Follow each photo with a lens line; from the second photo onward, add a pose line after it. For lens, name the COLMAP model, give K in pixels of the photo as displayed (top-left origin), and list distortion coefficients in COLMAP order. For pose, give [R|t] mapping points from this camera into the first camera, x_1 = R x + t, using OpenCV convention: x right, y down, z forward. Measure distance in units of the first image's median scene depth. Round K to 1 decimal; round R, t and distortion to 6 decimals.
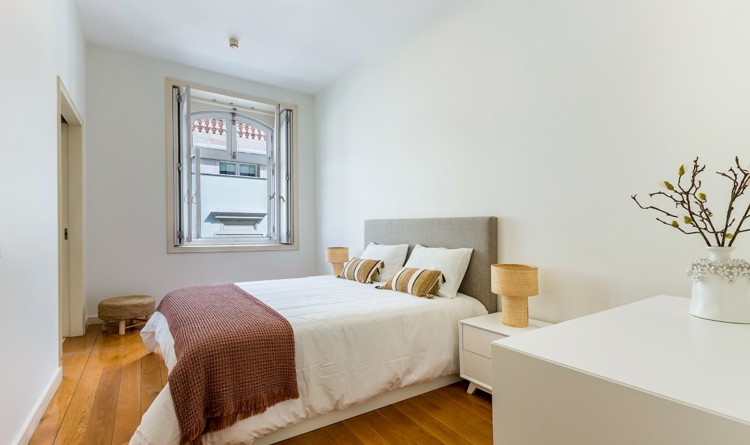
lens RADIAL K [[344.5, 0, 360.5], [0, 344.5, 264.0], [0, 0, 1]] dist [-0.001670, 0.000056]
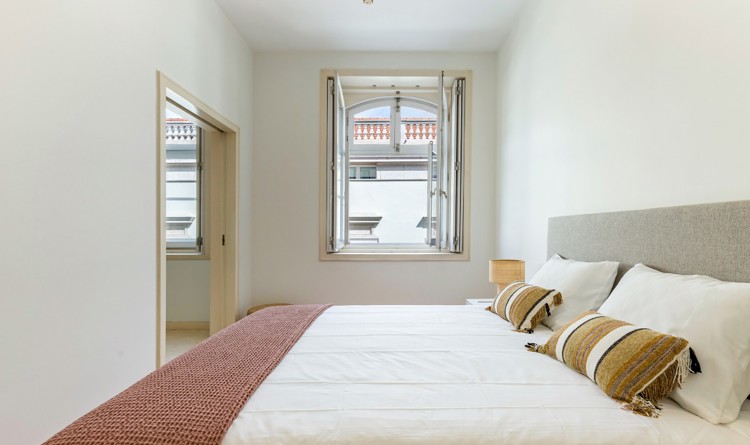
lens RADIAL K [[345.1, 0, 396.9], [0, 345.1, 258.0], [0, 0, 1]] dist [0.001902, 0.000459]
pose [[0.846181, 0.029437, -0.532082, 0.132714], [-0.045712, 0.998802, -0.017439, -0.039859], [0.530932, 0.039079, 0.846513, 0.408100]]
